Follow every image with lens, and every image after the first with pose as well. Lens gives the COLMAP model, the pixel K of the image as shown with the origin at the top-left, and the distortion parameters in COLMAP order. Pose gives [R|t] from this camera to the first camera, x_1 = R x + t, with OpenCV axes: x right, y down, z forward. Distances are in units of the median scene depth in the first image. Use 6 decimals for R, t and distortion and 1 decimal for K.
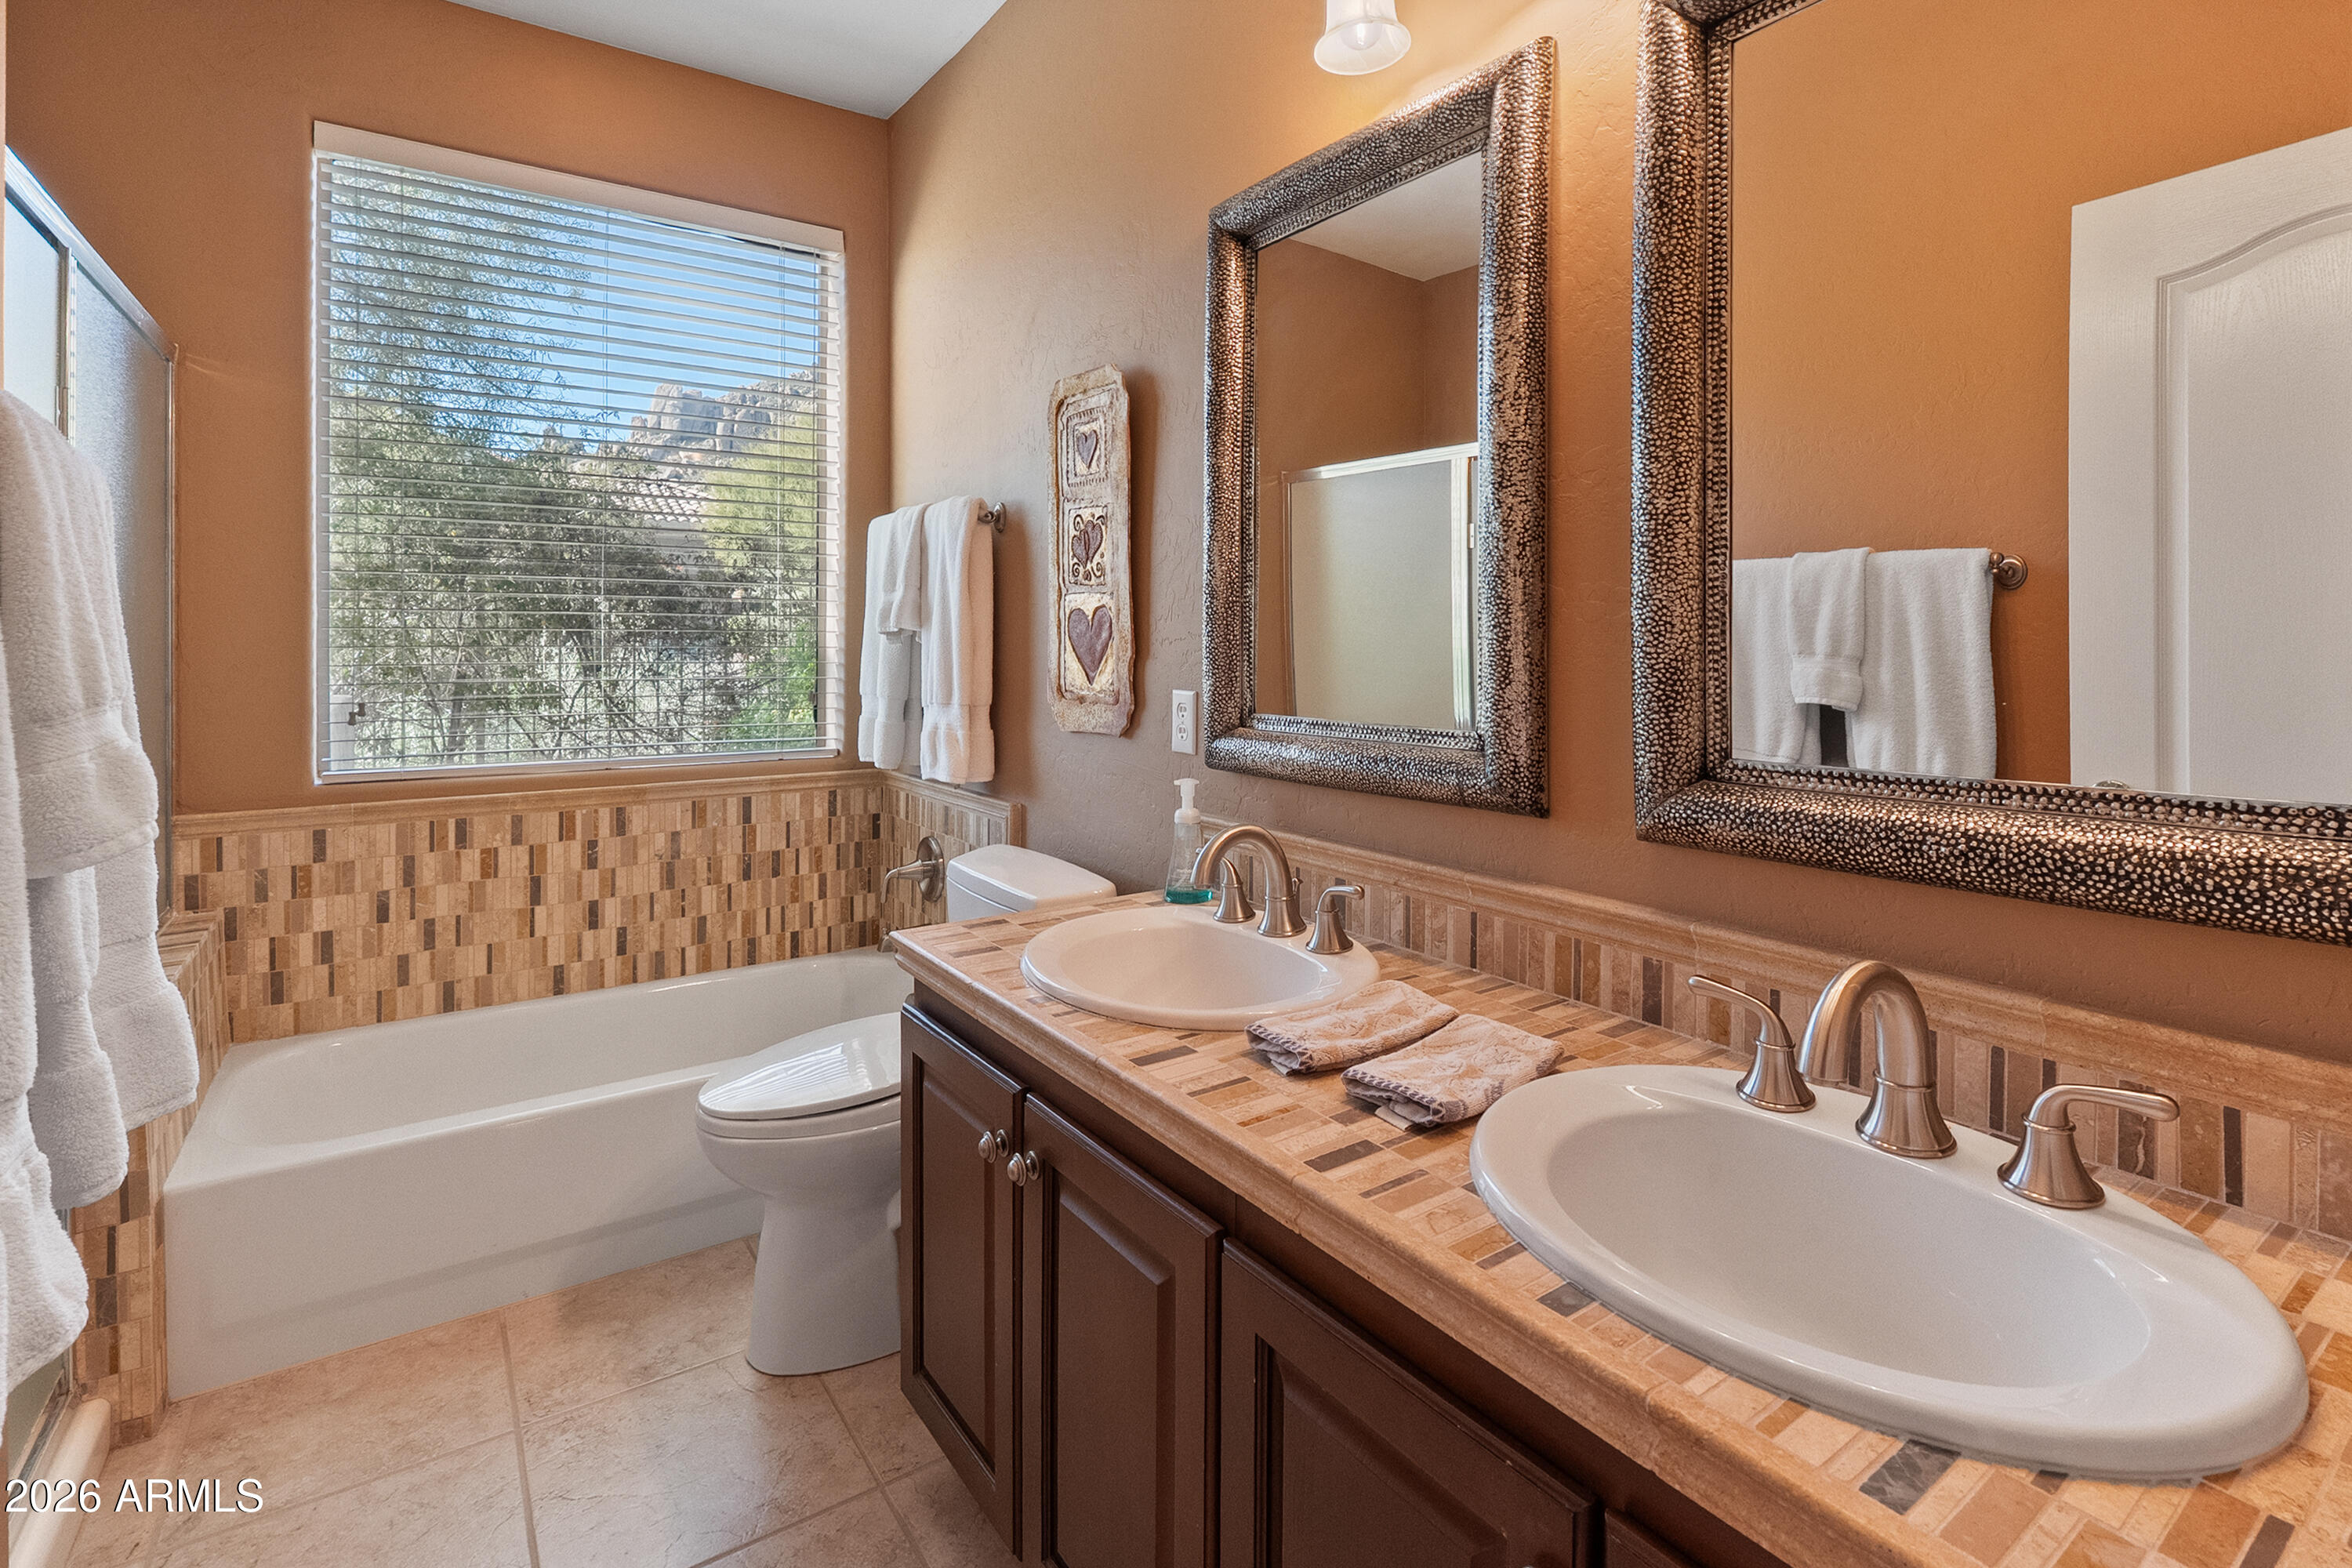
lens RADIAL K [[1108.2, 0, 1170.8], [0, 1108.2, 644.3], [0, 0, 1]] dist [-0.000831, 0.000044]
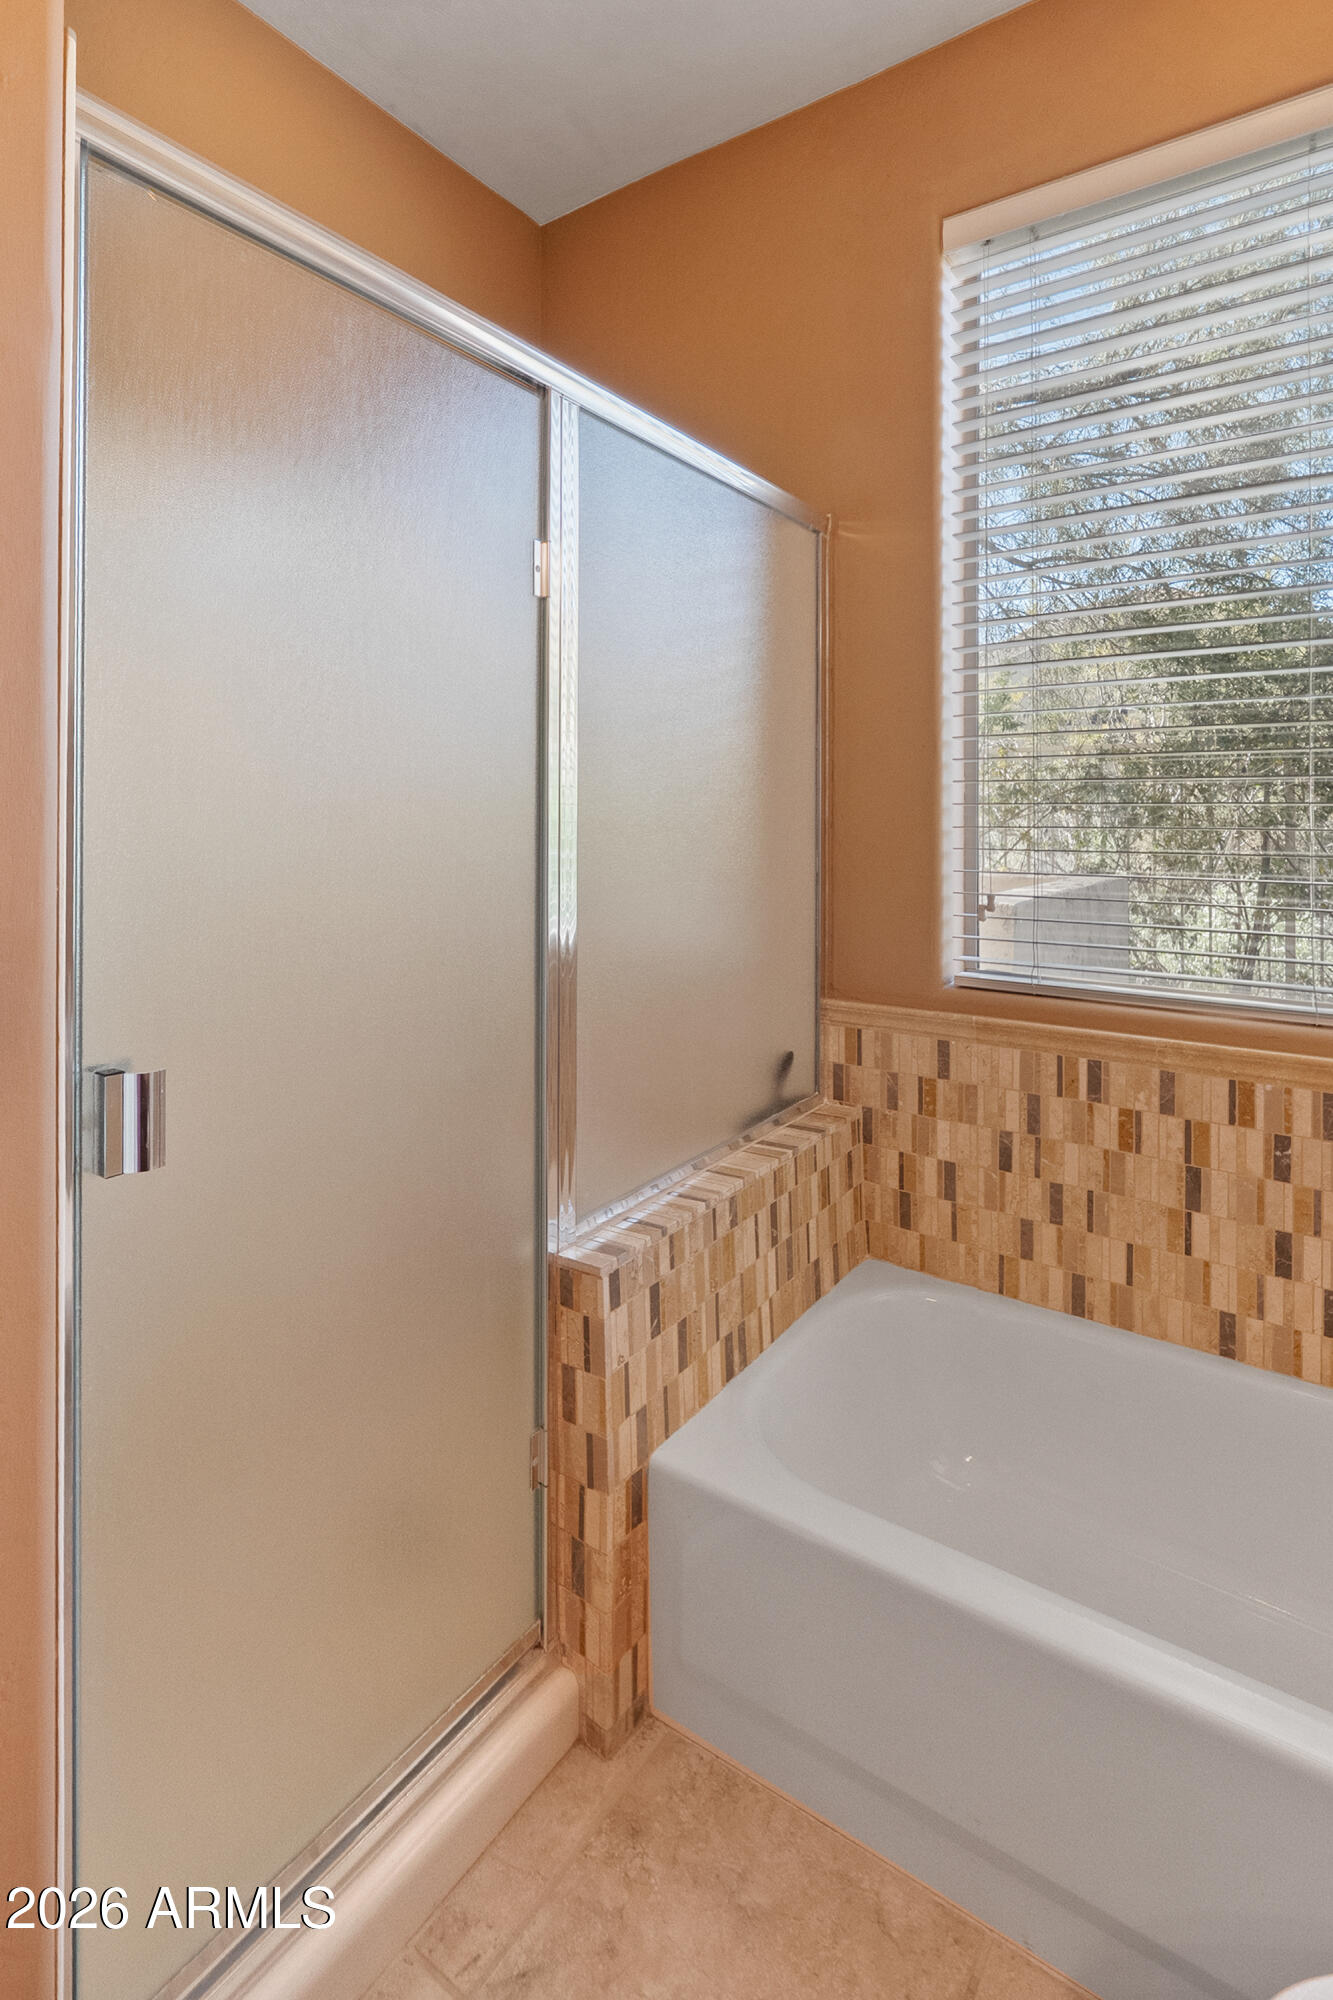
lens RADIAL K [[960.7, 0, 668.9], [0, 960.7, 809.0], [0, 0, 1]] dist [-0.009622, -0.000292]
pose [[0.345499, -0.004885, -0.938406, -0.143635], [-0.002427, 0.999978, -0.006100, -0.005371], [0.938416, 0.004385, 0.345480, 0.528486]]
